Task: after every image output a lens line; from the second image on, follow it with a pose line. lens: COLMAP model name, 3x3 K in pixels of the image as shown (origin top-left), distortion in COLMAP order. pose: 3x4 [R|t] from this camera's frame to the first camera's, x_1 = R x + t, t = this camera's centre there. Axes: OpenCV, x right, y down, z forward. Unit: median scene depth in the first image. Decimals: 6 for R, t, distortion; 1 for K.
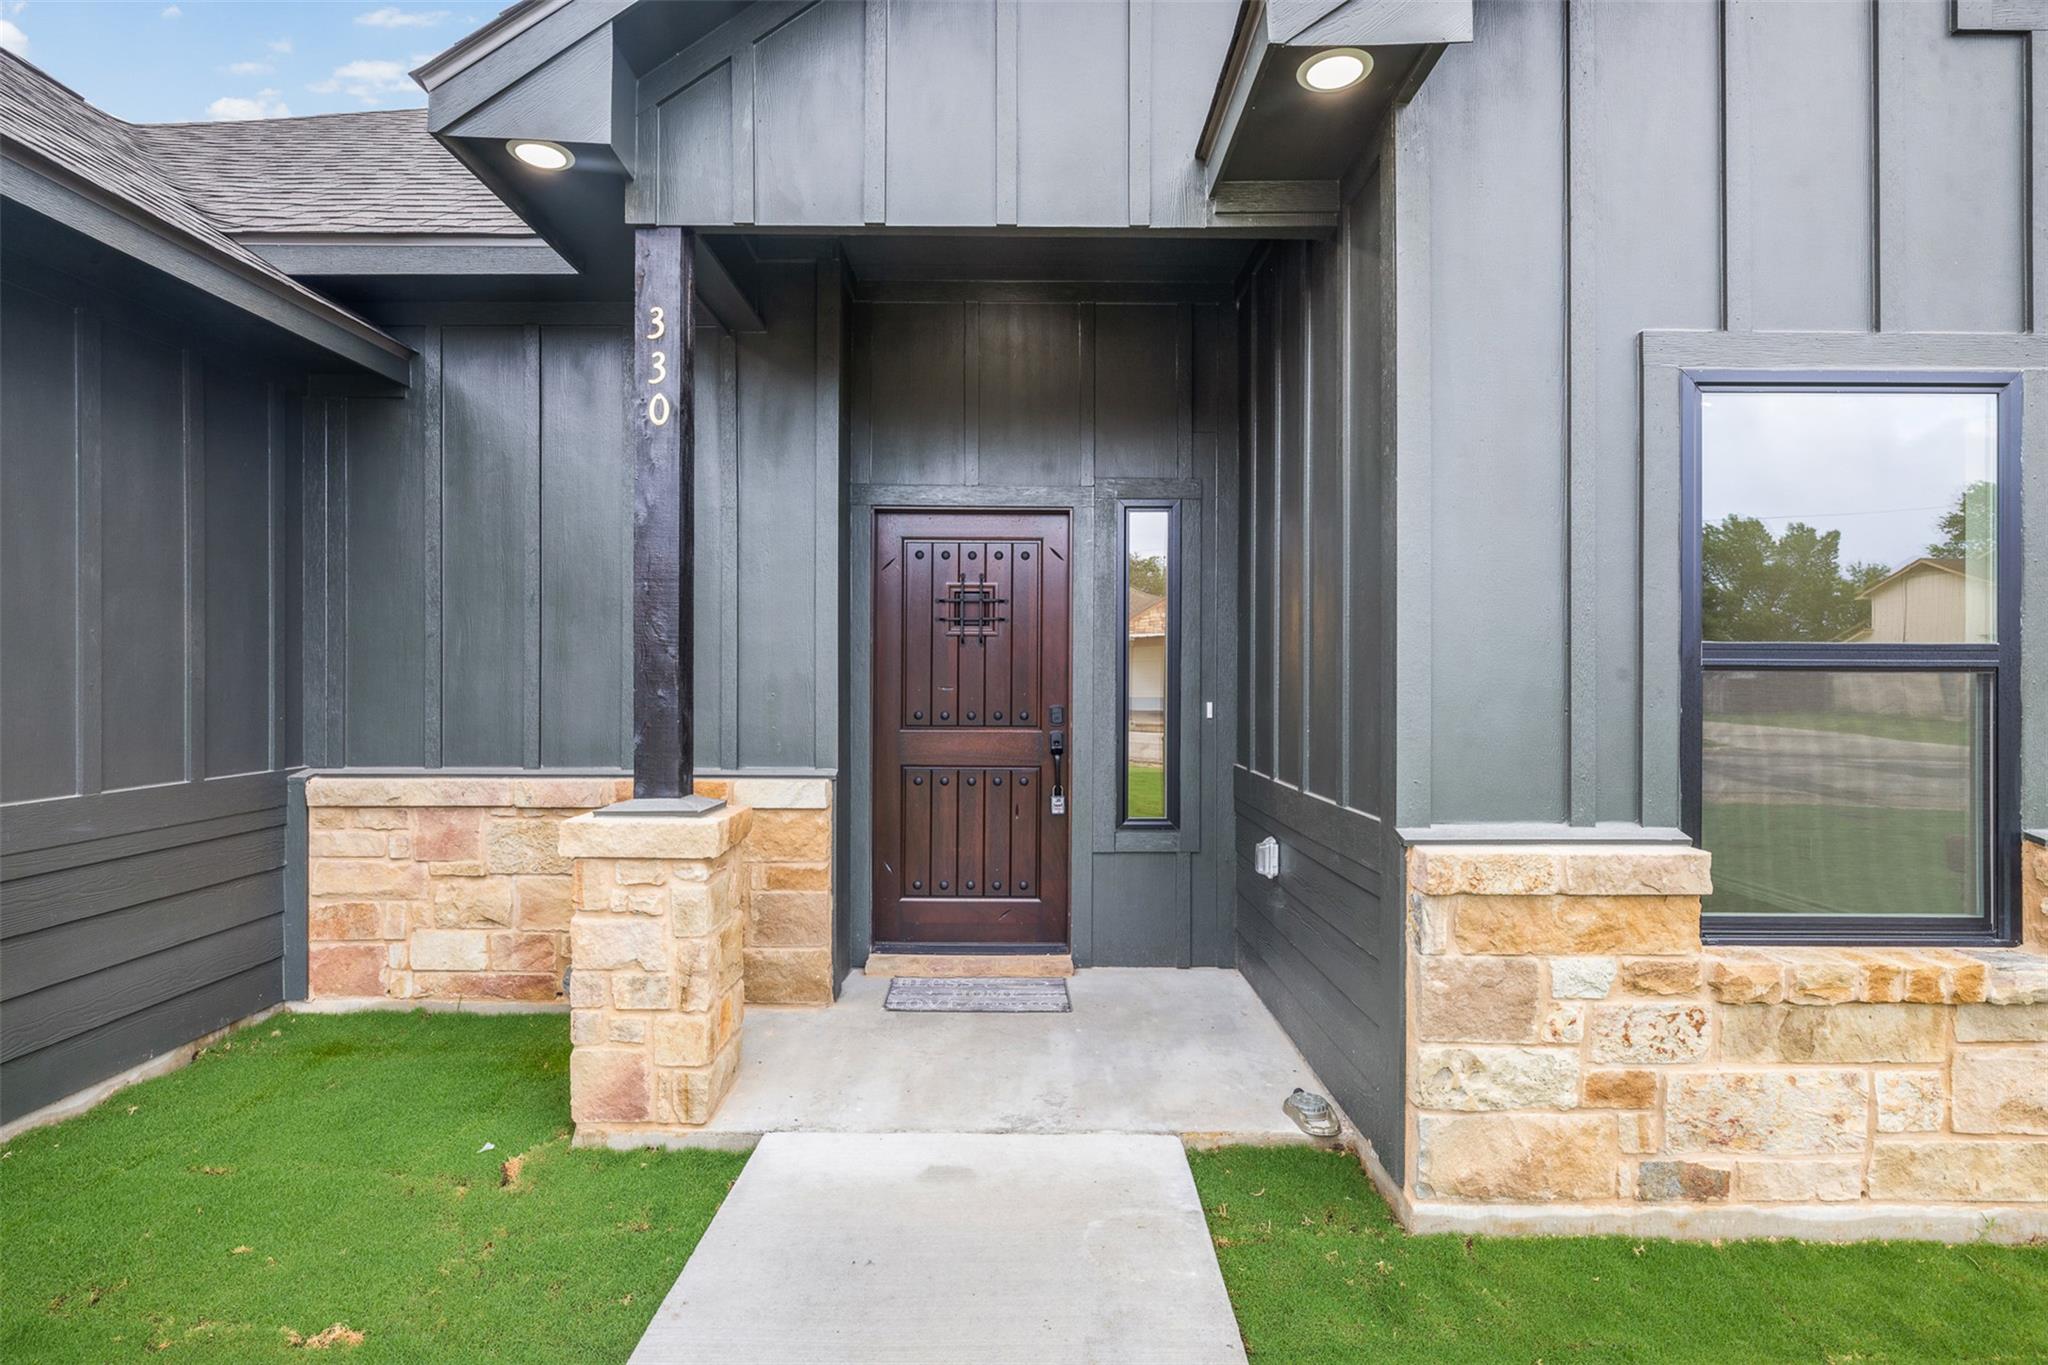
lens RADIAL K [[1031.7, 0, 1032.6], [0, 1031.7, 681.2], [0, 0, 1]] dist [-0.001505, -0.000016]
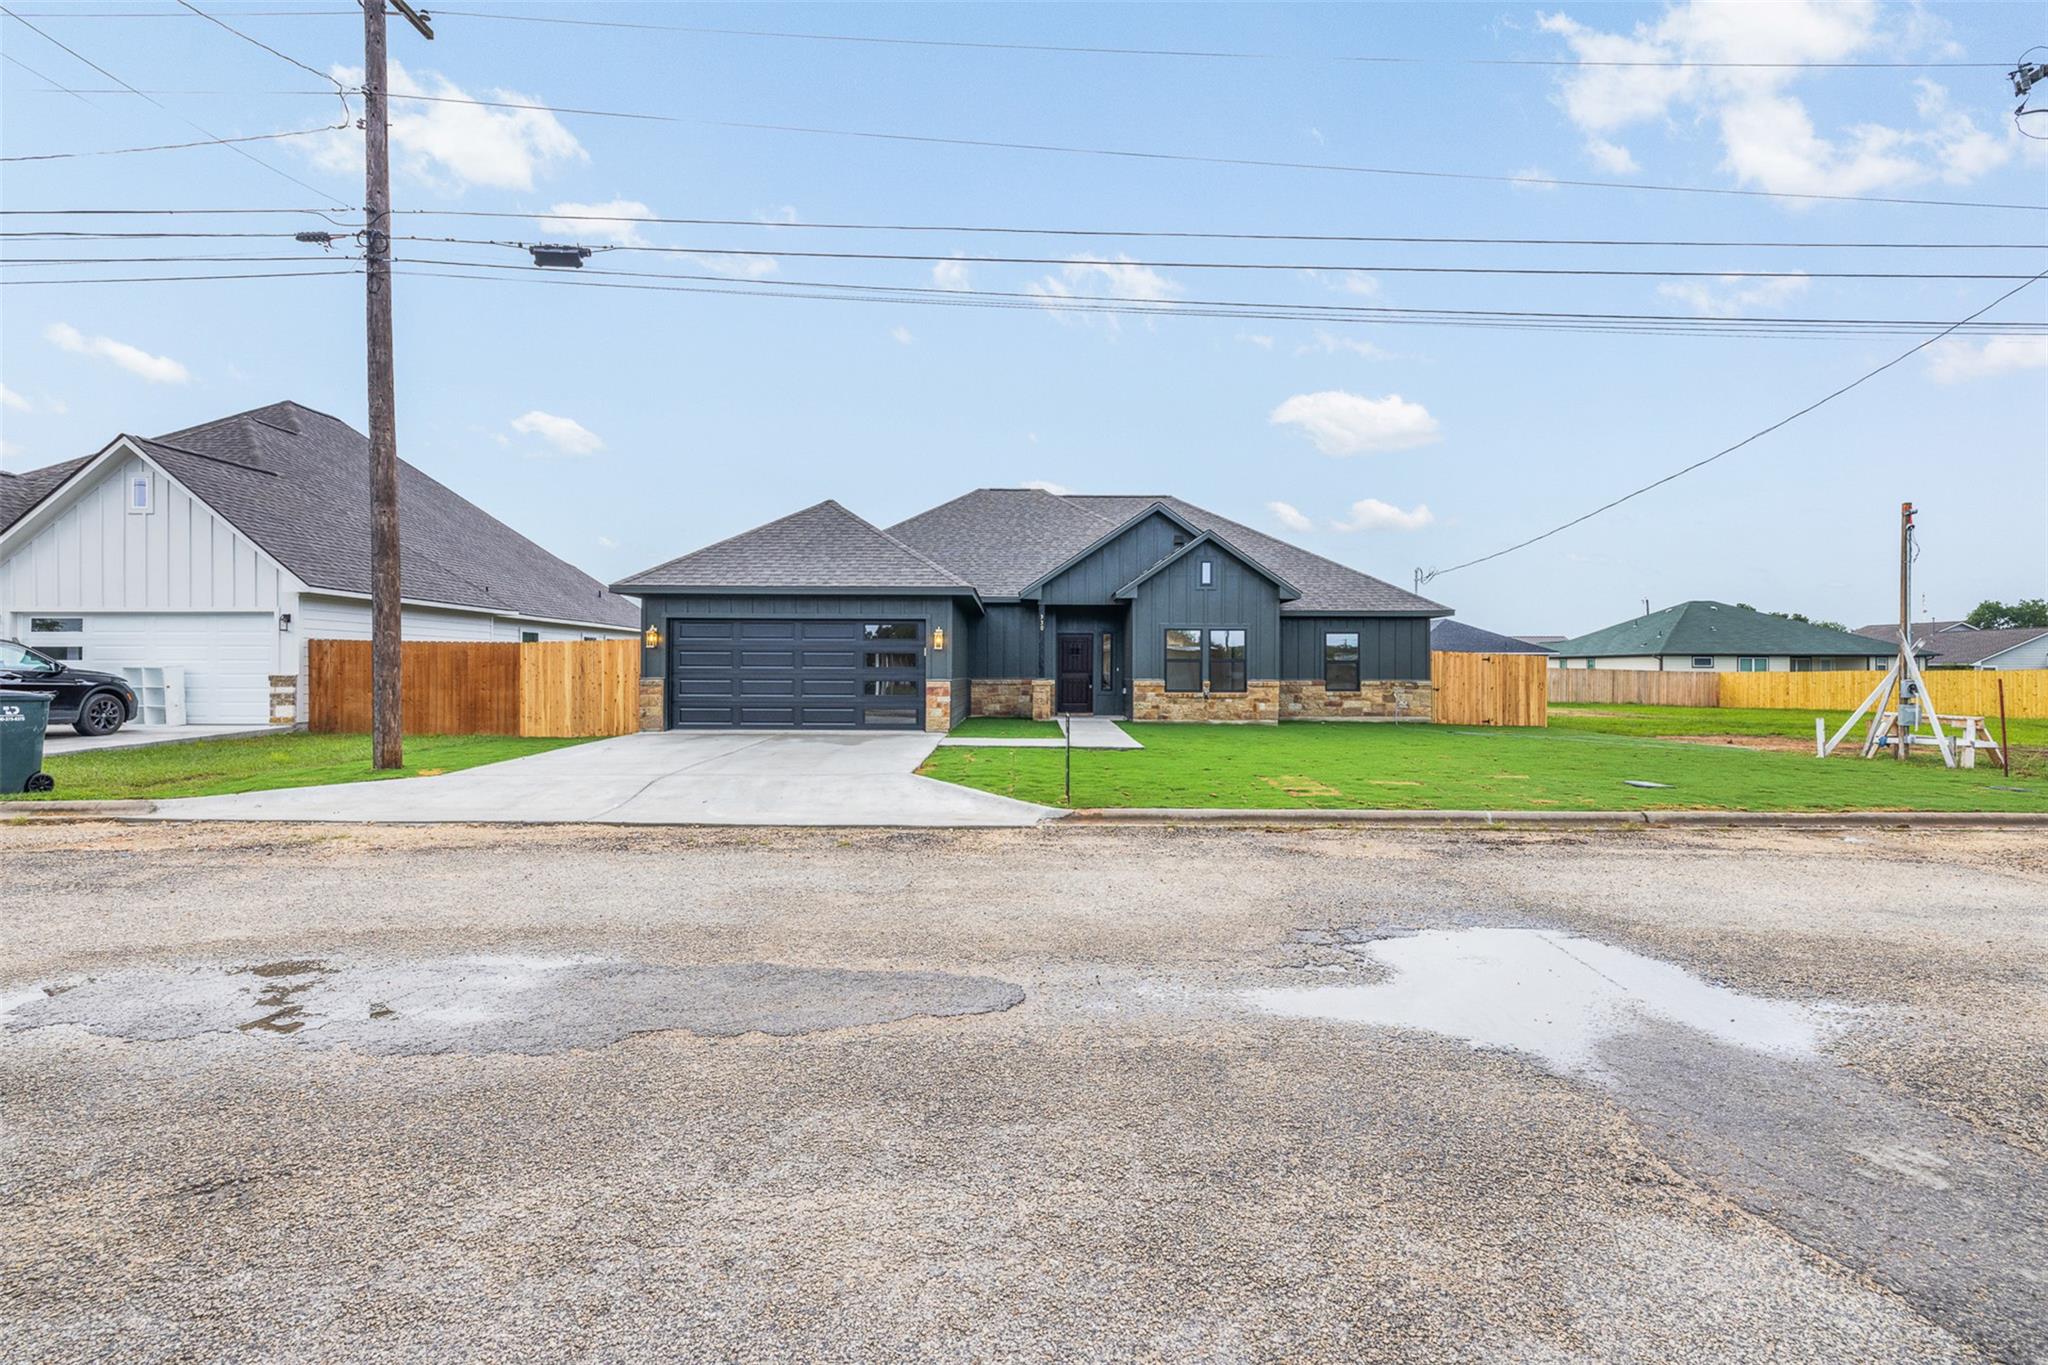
lens RADIAL K [[865.6, 0, 1024.0], [0, 865.6, 682.5], [0, 0, 1]] dist [0.002350, 0.000434]
pose [[0.999977, 0.001107, -0.006634, -0.557287], [-0.001076, 0.999989, 0.004656, 0.140168], [0.006639, -0.004649, 0.999967, -6.745792]]
